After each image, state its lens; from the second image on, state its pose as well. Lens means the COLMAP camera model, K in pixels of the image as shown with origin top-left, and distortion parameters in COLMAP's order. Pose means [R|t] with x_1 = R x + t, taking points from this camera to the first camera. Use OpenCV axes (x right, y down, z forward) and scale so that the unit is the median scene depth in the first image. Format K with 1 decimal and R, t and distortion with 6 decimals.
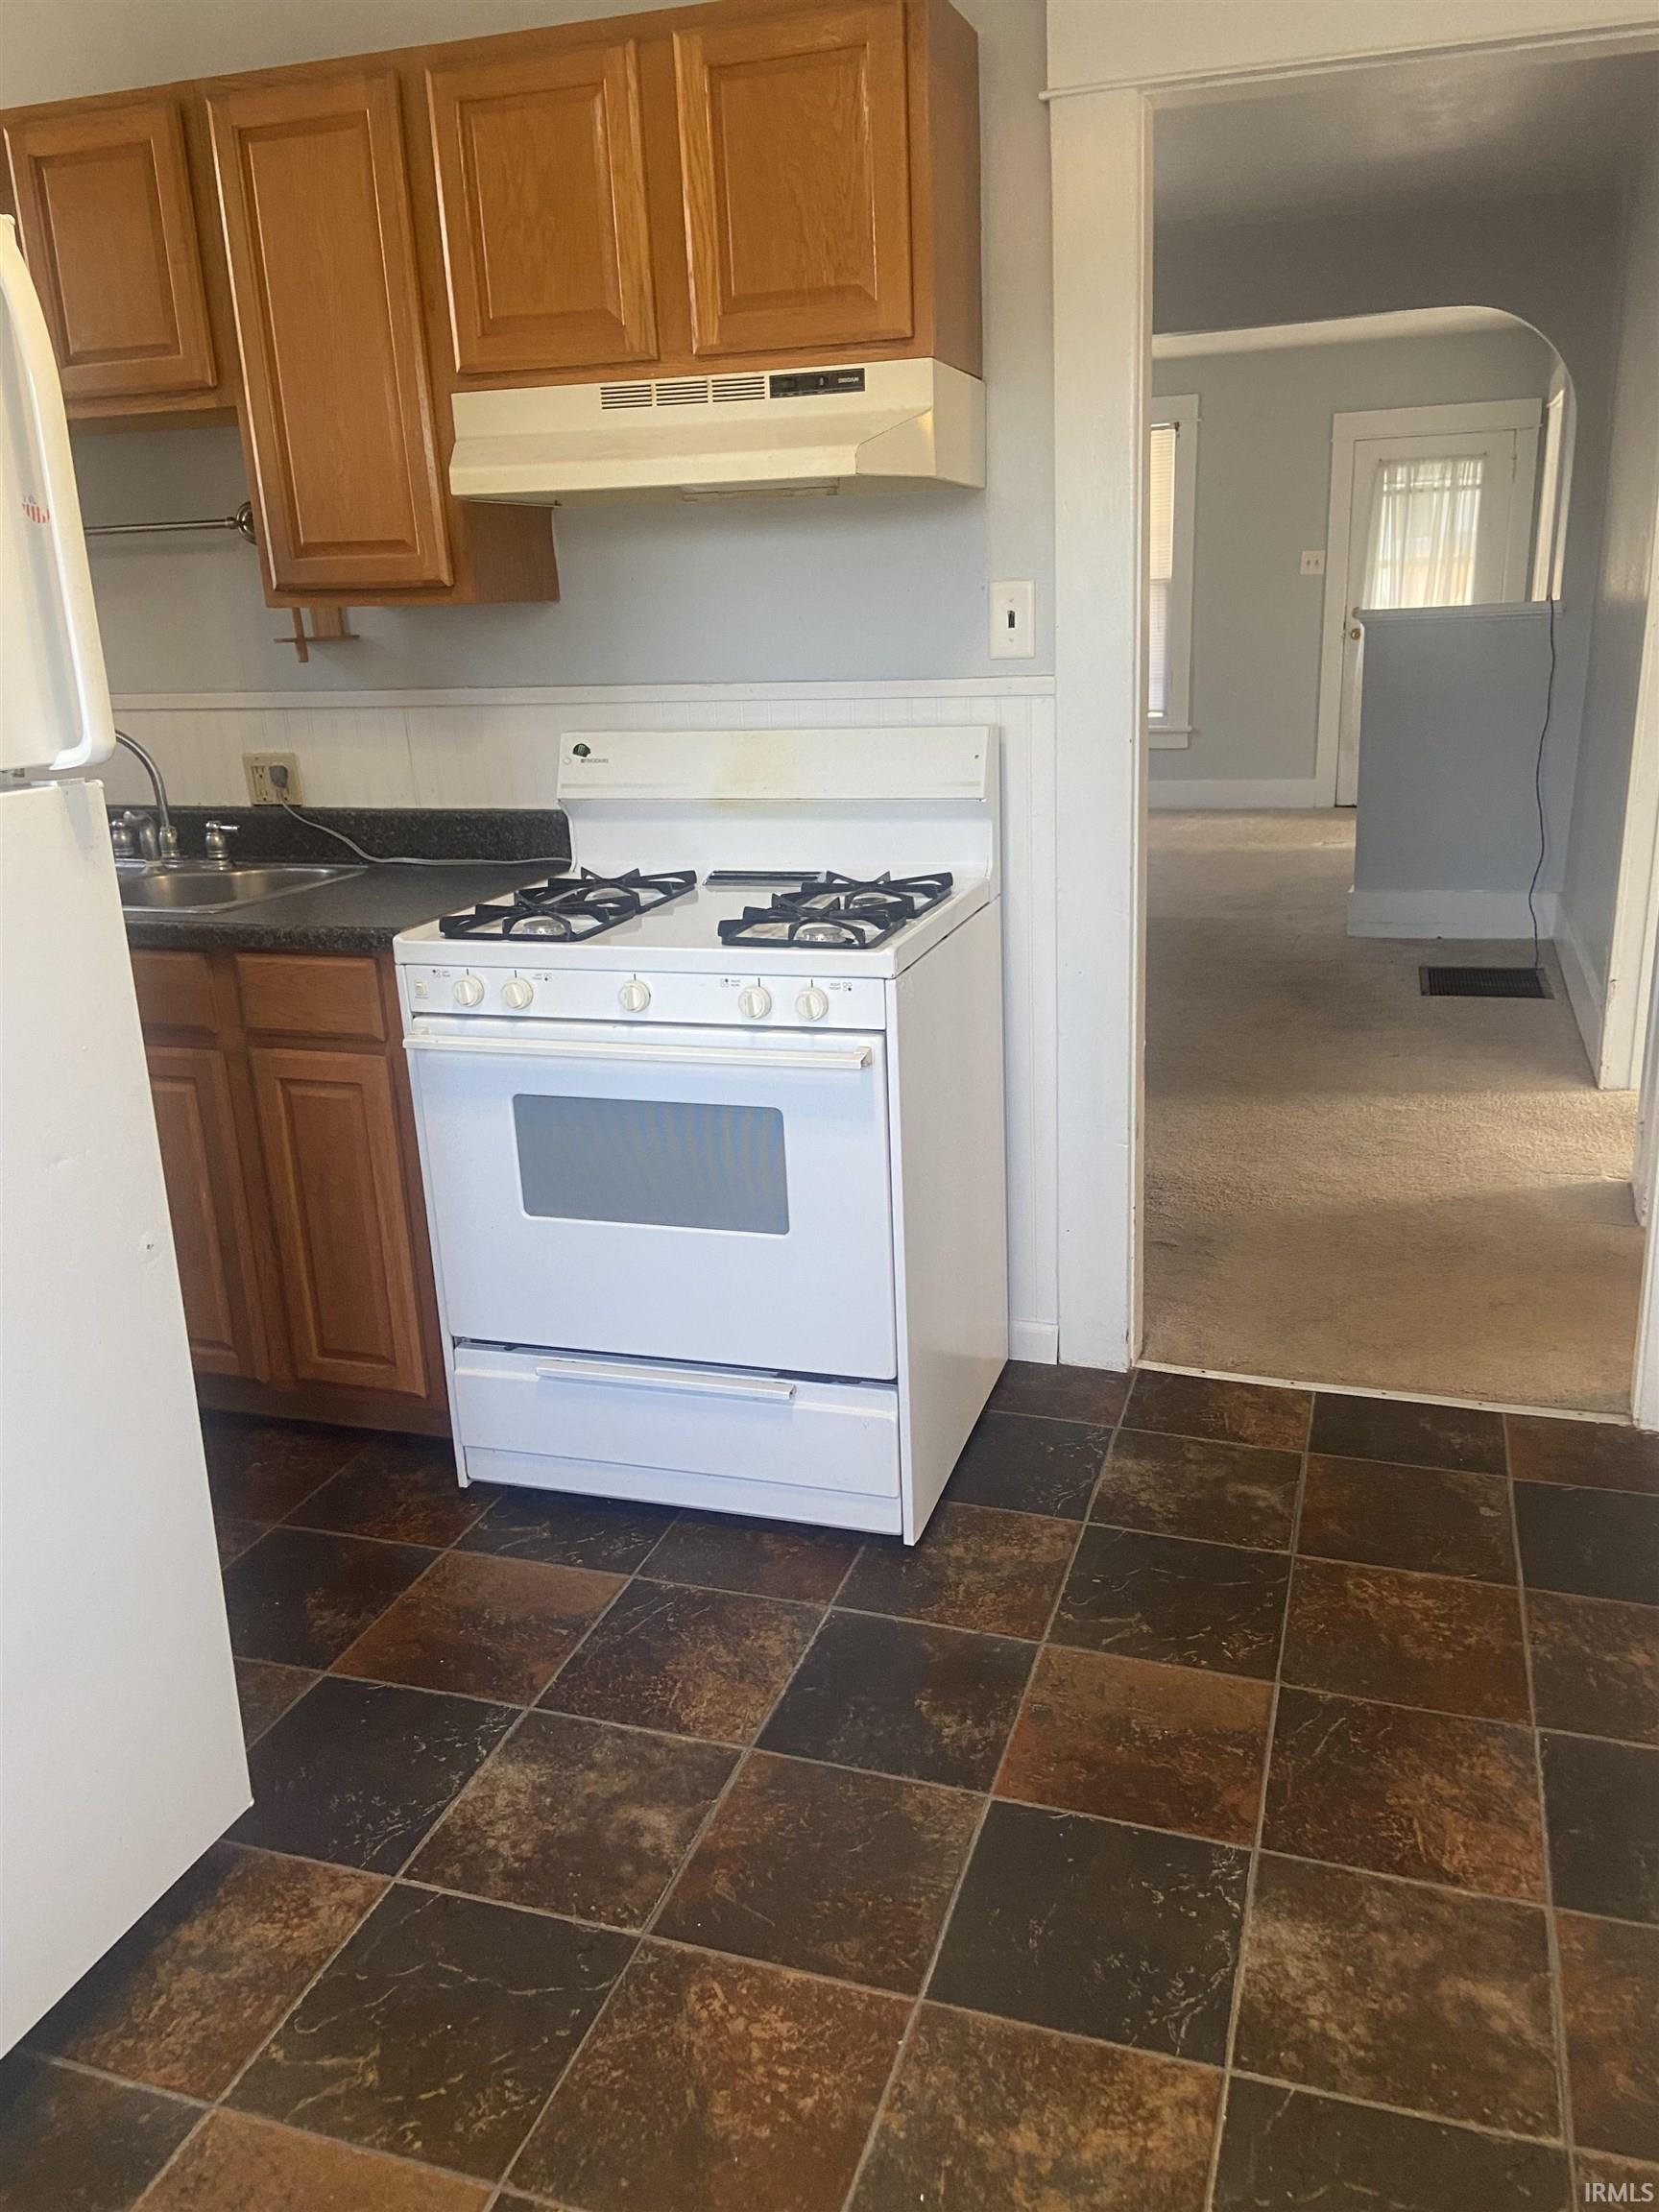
lens RADIAL K [[1686.6, 0, 852.9], [0, 1686.6, 1113.5], [0, 0, 1]] dist [0.143874, -0.147192]
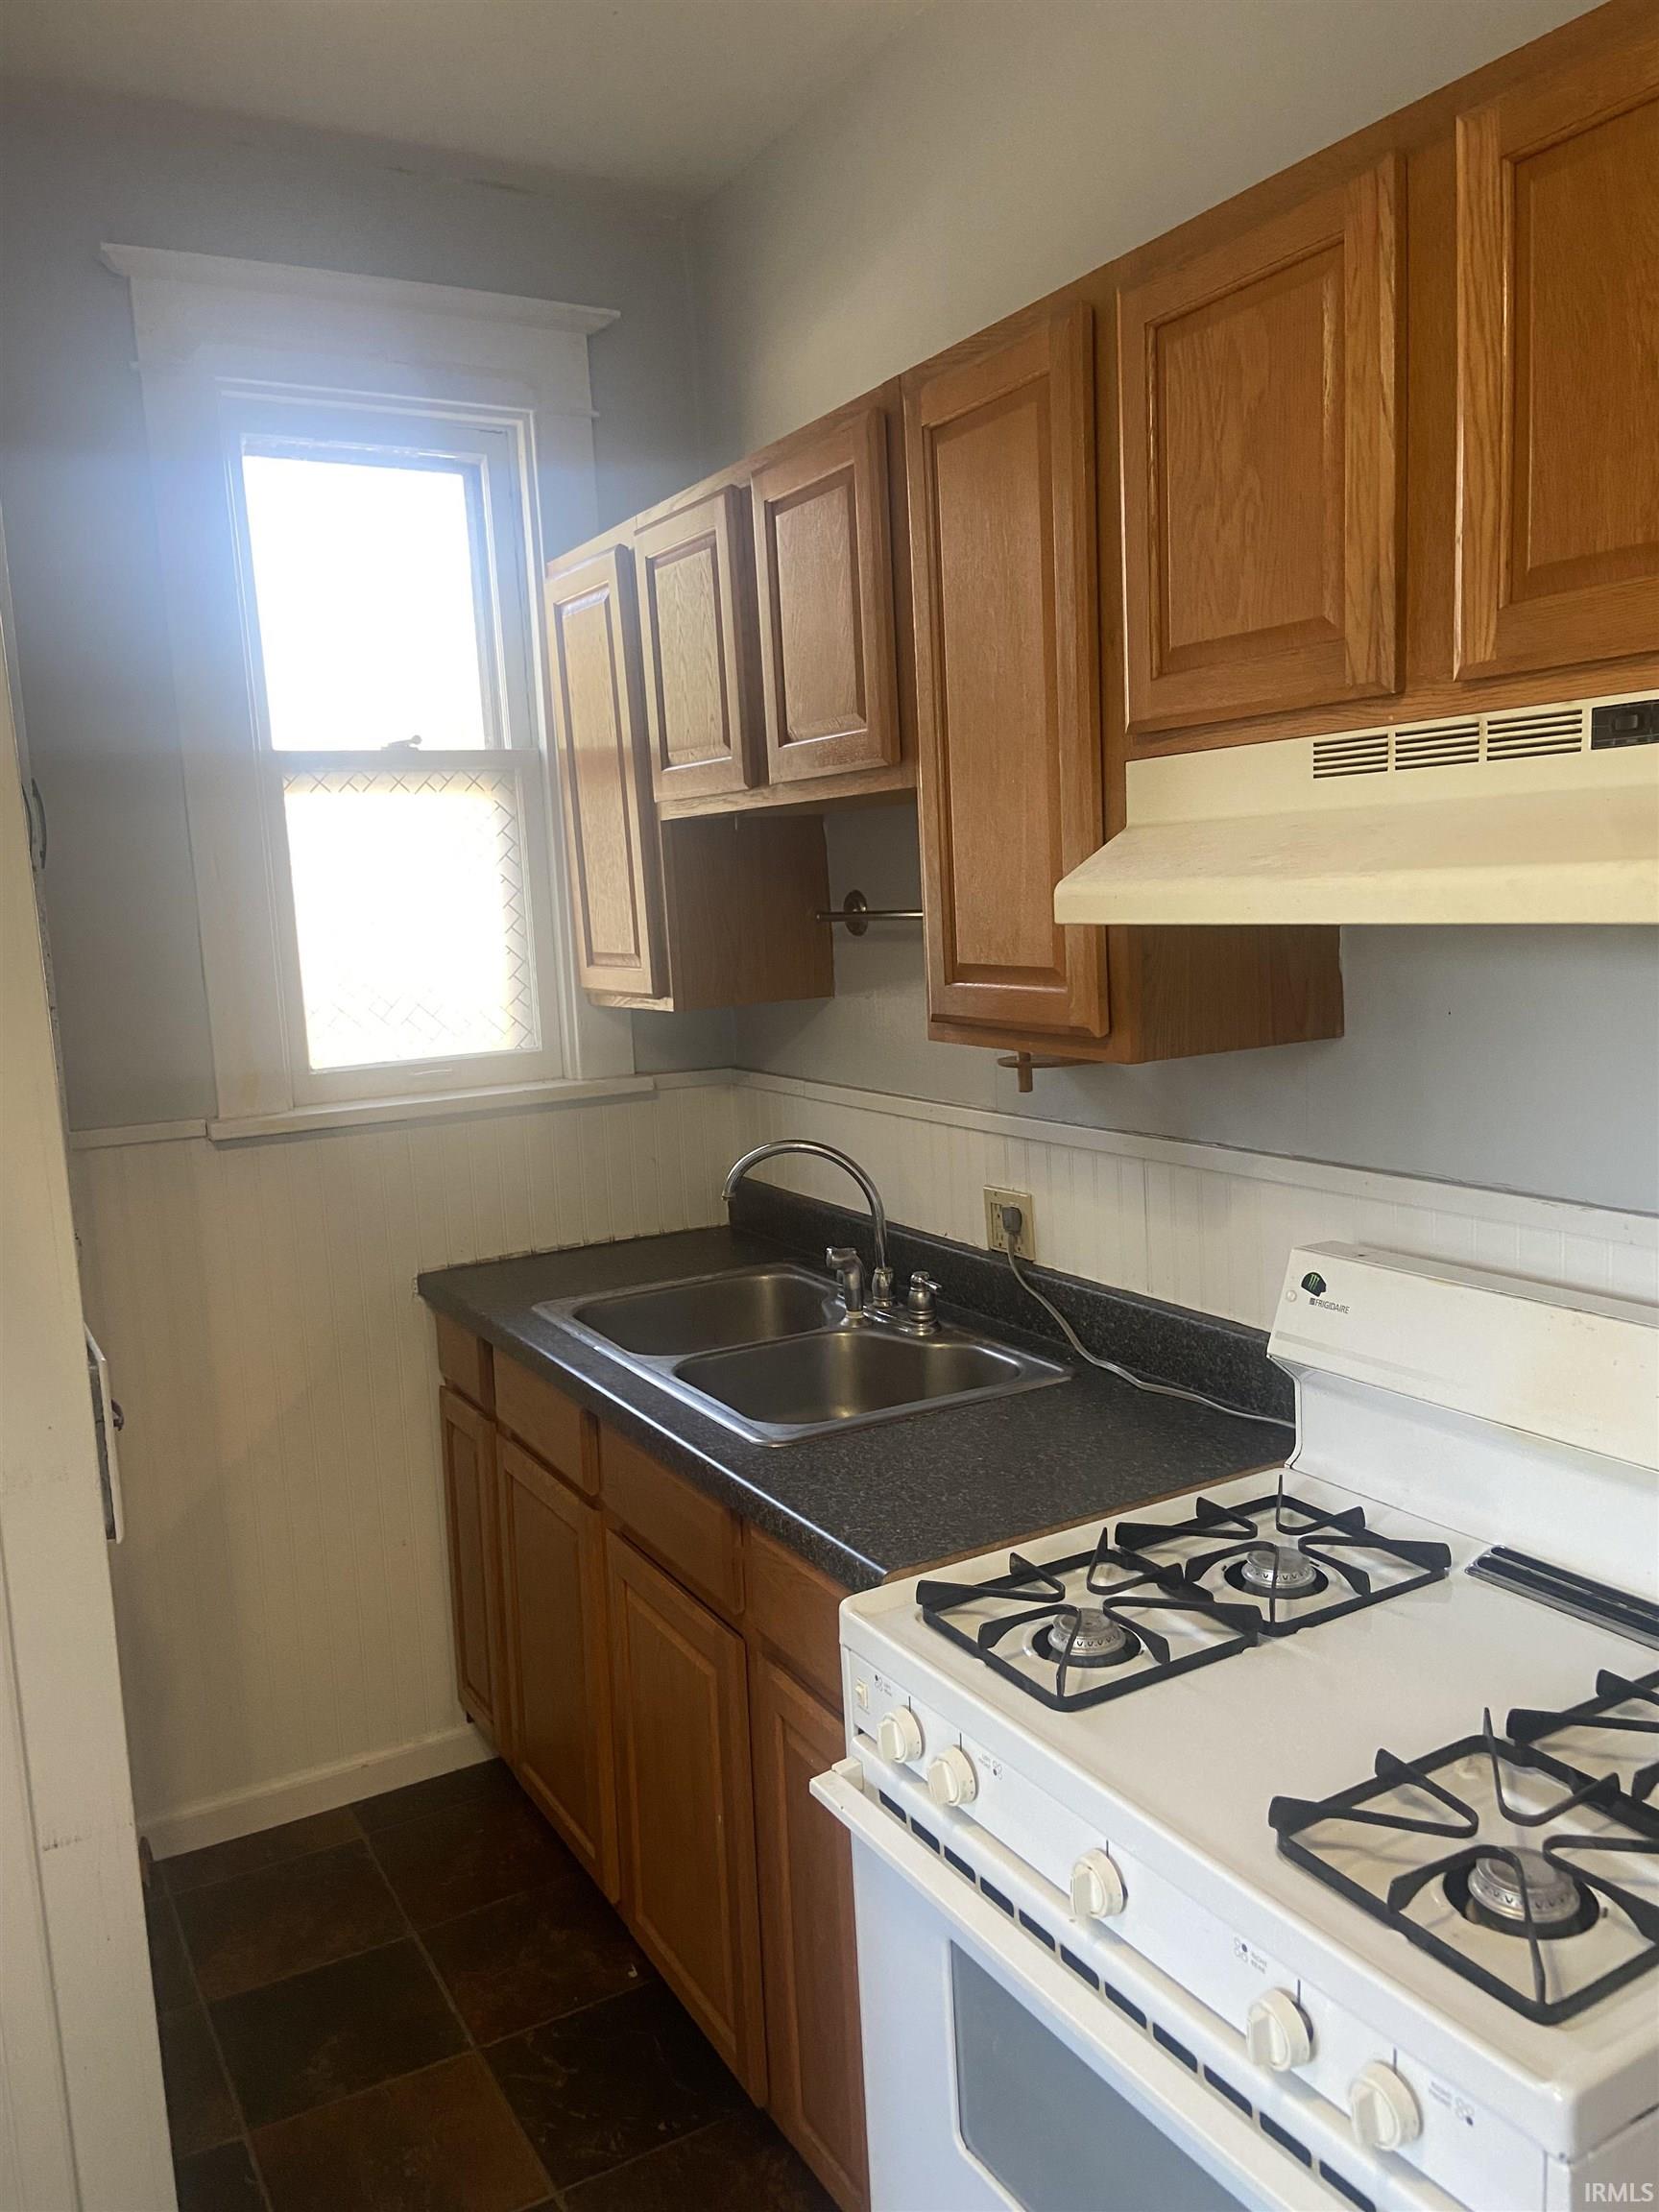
lens RADIAL K [[1686.6, 0, 852.9], [0, 1686.6, 1113.5], [0, 0, 1]] dist [0.143874, -0.147192]
pose [[0.747709, 0.094211, -0.657309, 0.130220], [-0.174086, 0.983072, -0.057127, -0.244312], [0.640800, 0.157143, 0.751453, 0.499701]]
